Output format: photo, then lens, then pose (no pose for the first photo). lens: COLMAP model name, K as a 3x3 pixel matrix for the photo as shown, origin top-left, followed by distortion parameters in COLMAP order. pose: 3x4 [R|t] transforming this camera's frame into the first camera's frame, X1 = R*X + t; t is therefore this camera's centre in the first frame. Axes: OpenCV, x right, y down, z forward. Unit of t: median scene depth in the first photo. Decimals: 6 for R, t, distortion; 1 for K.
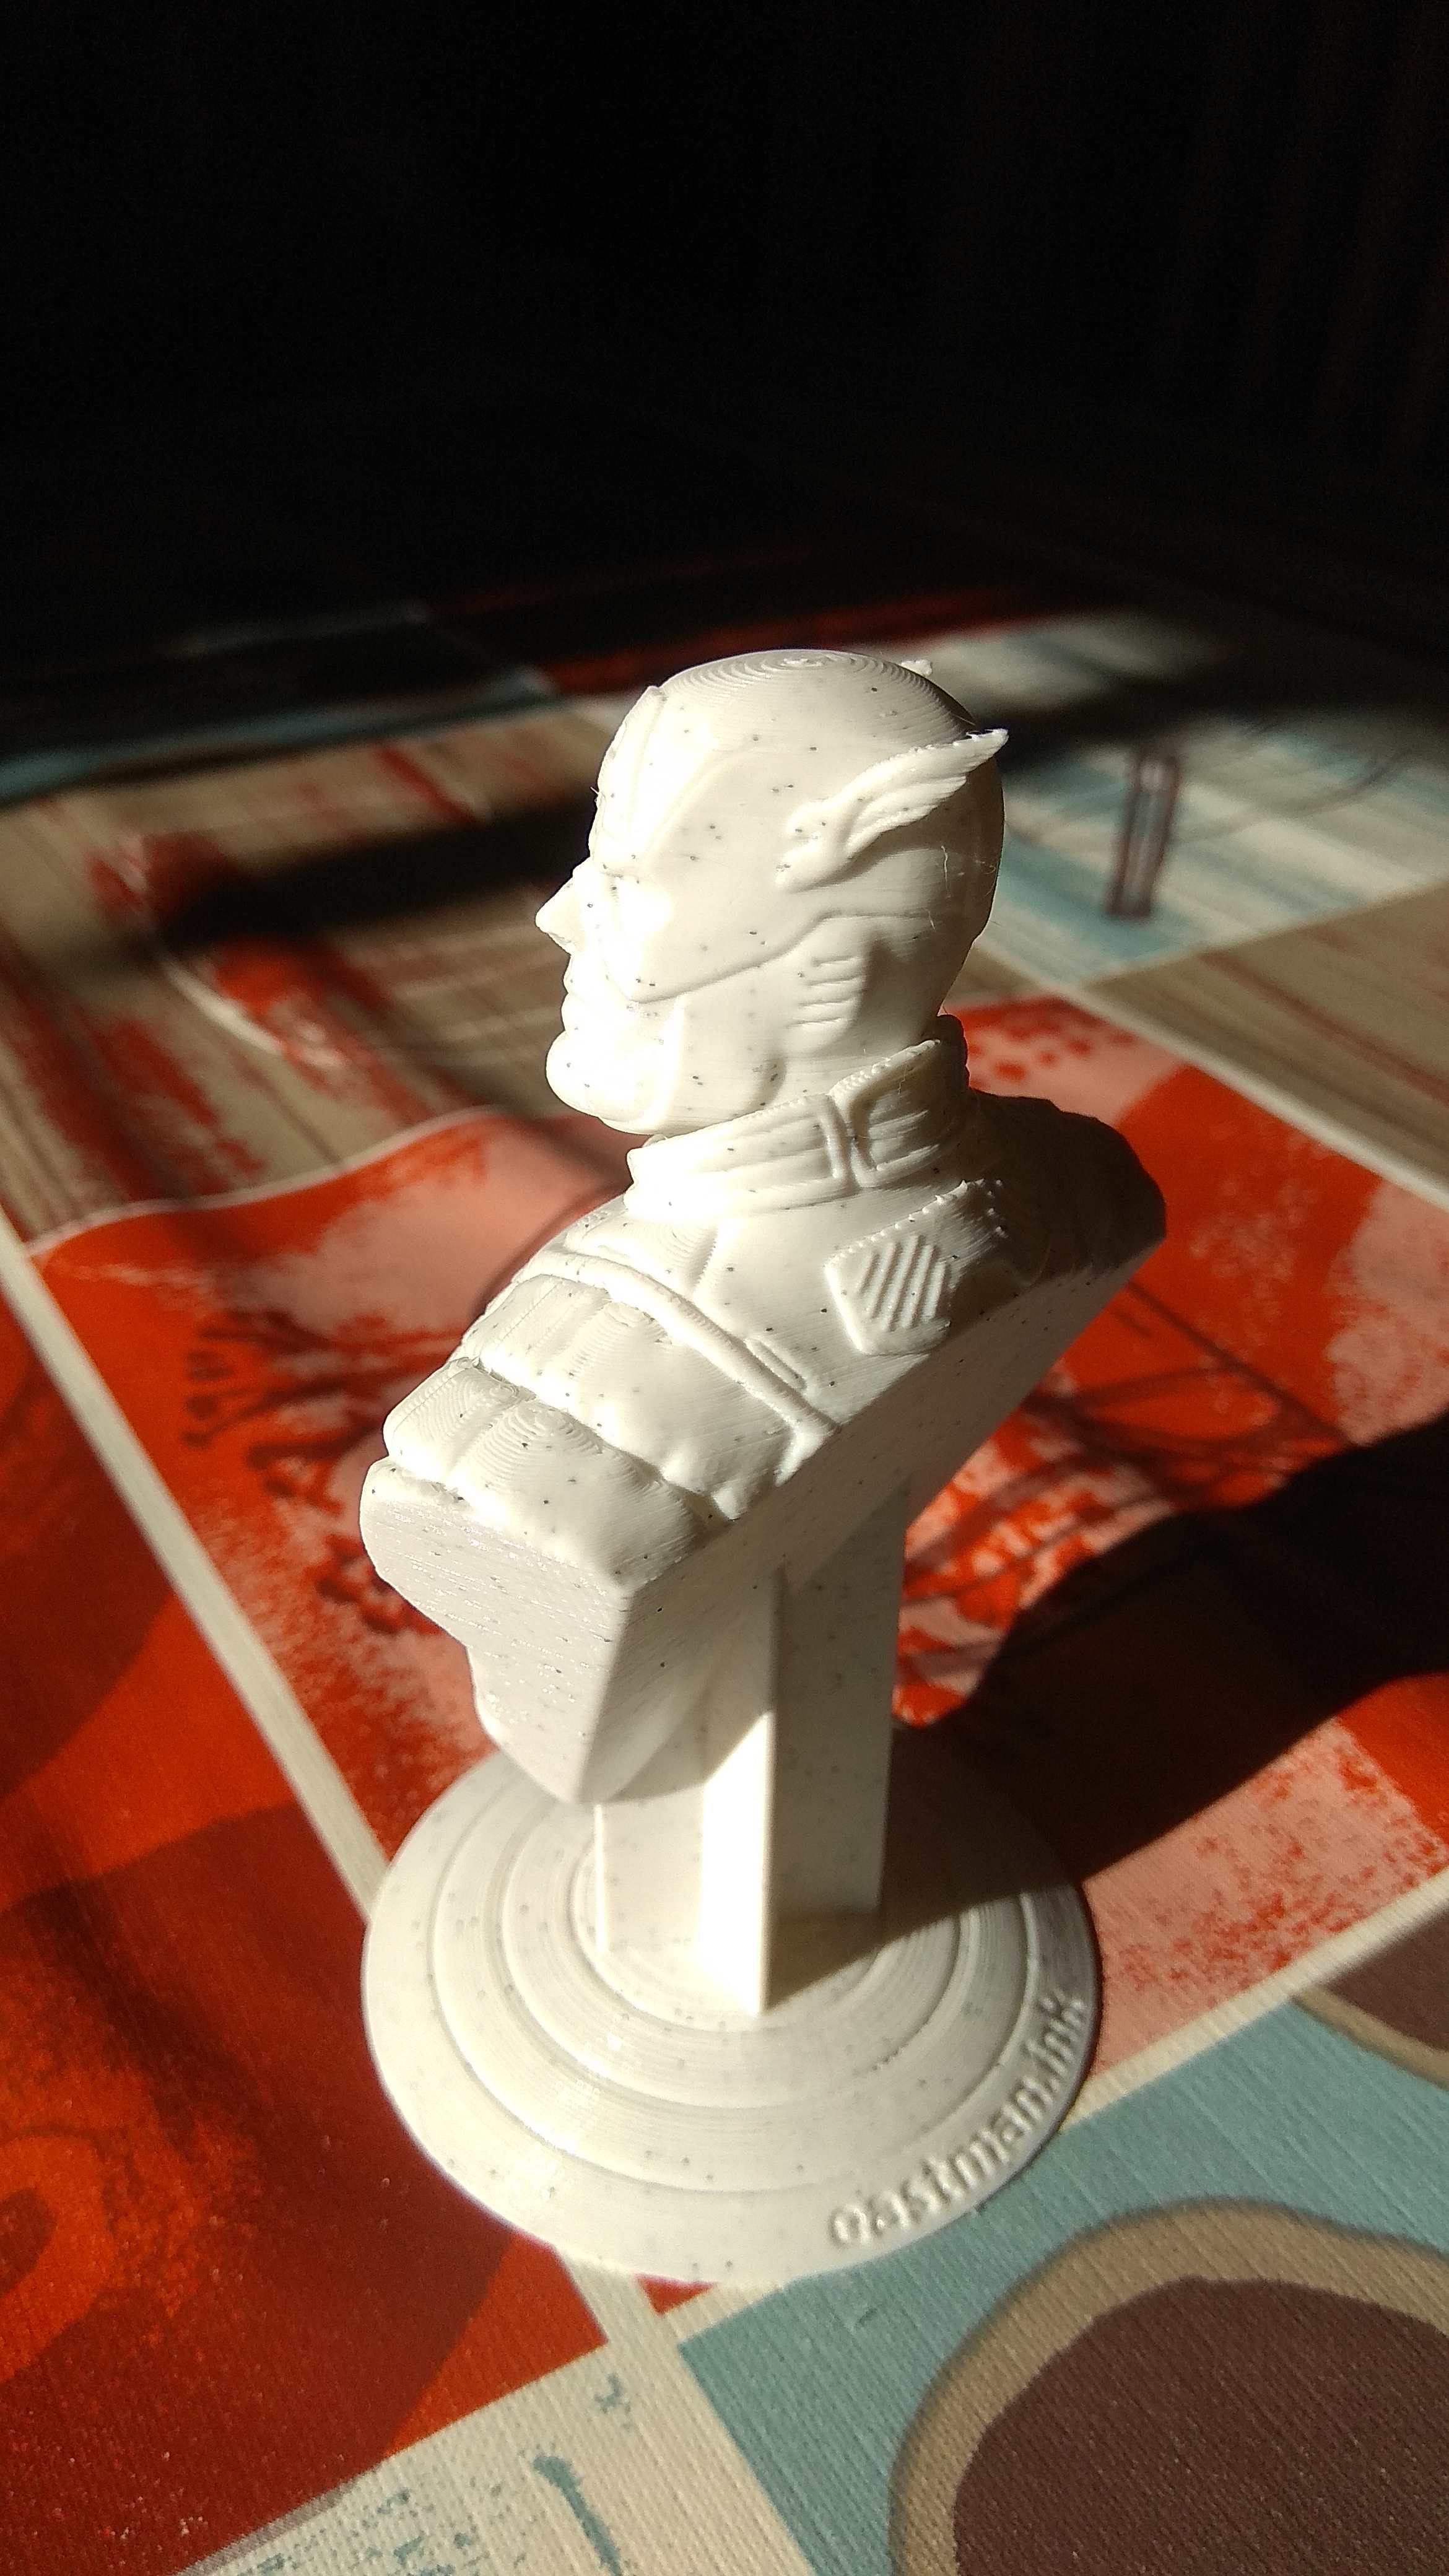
lens RADIAL K [[2033.0, 0, 655.9], [0, 2033.0, 1293.1], [0, 0, 1]] dist [0.110036, -0.228232]
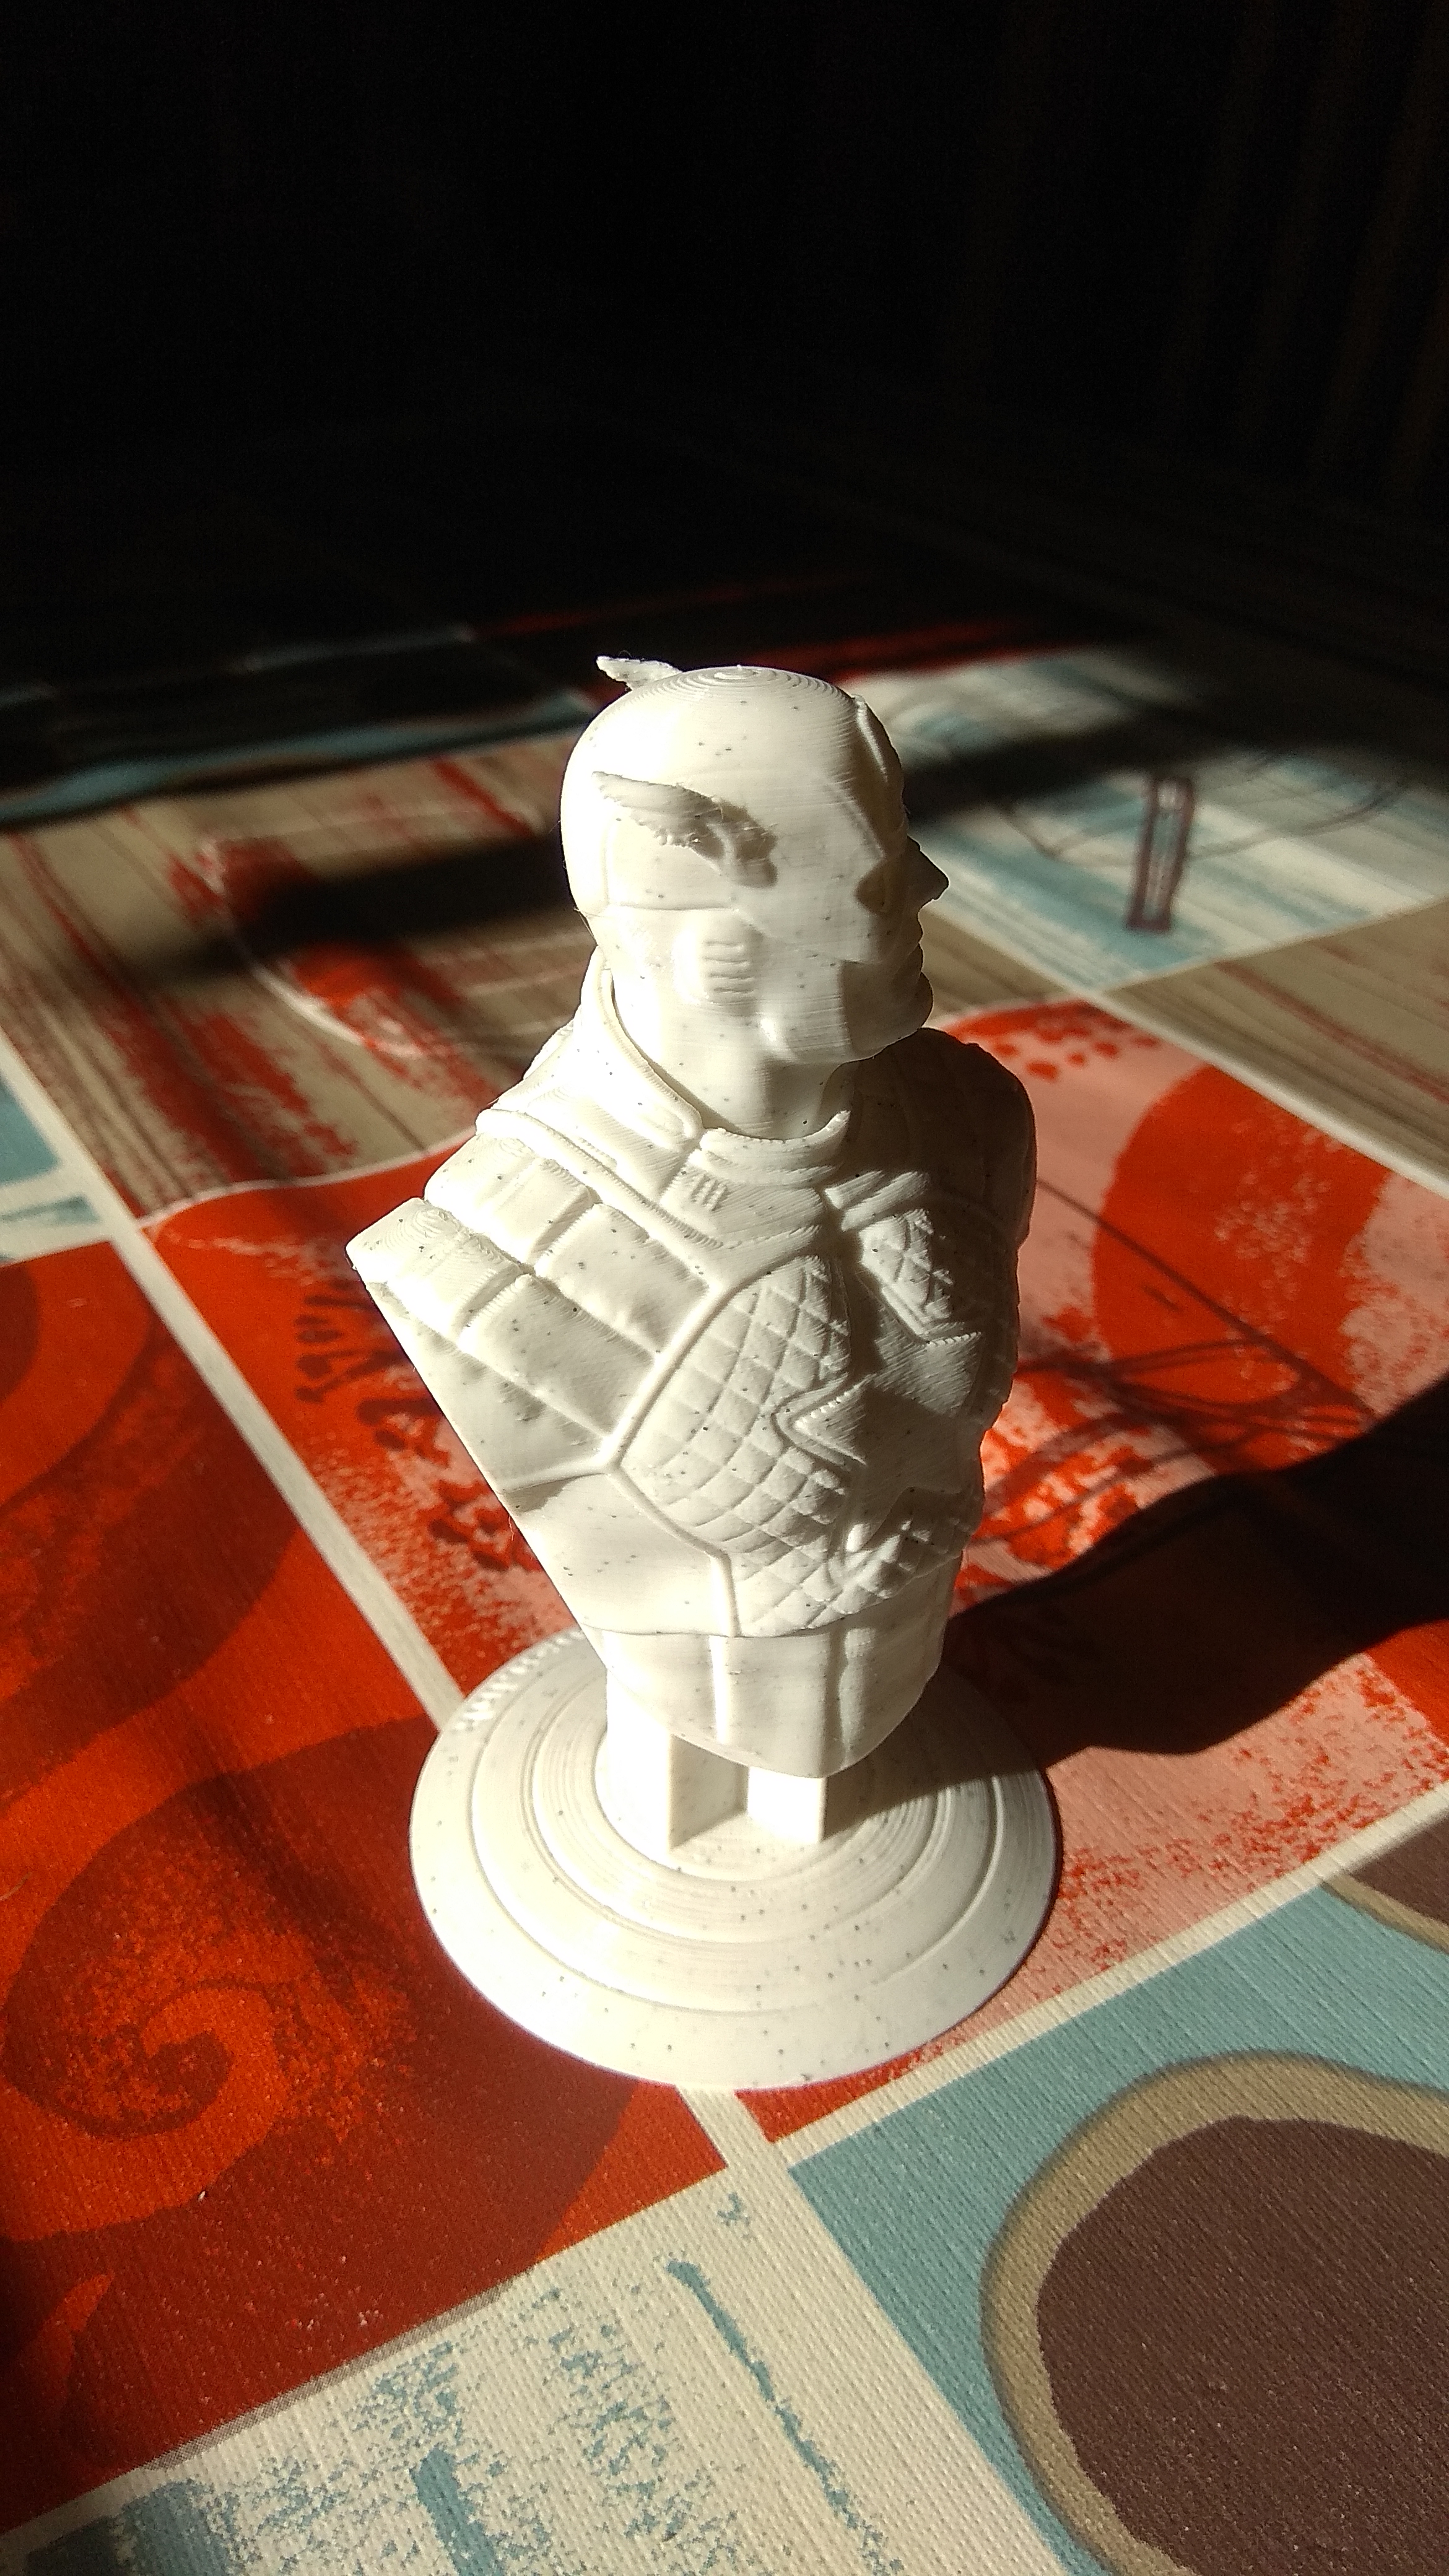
lens RADIAL K [[2026.0, 0, 661.8], [0, 2026.0, 1275.1], [0, 0, 1]] dist [0.107047, -0.219097]
pose [[0.999912, 0.009641, 0.009080, -0.046888], [-0.009513, 0.999856, -0.014078, 0.021320], [-0.009214, 0.013990, 0.999860, -0.087401]]
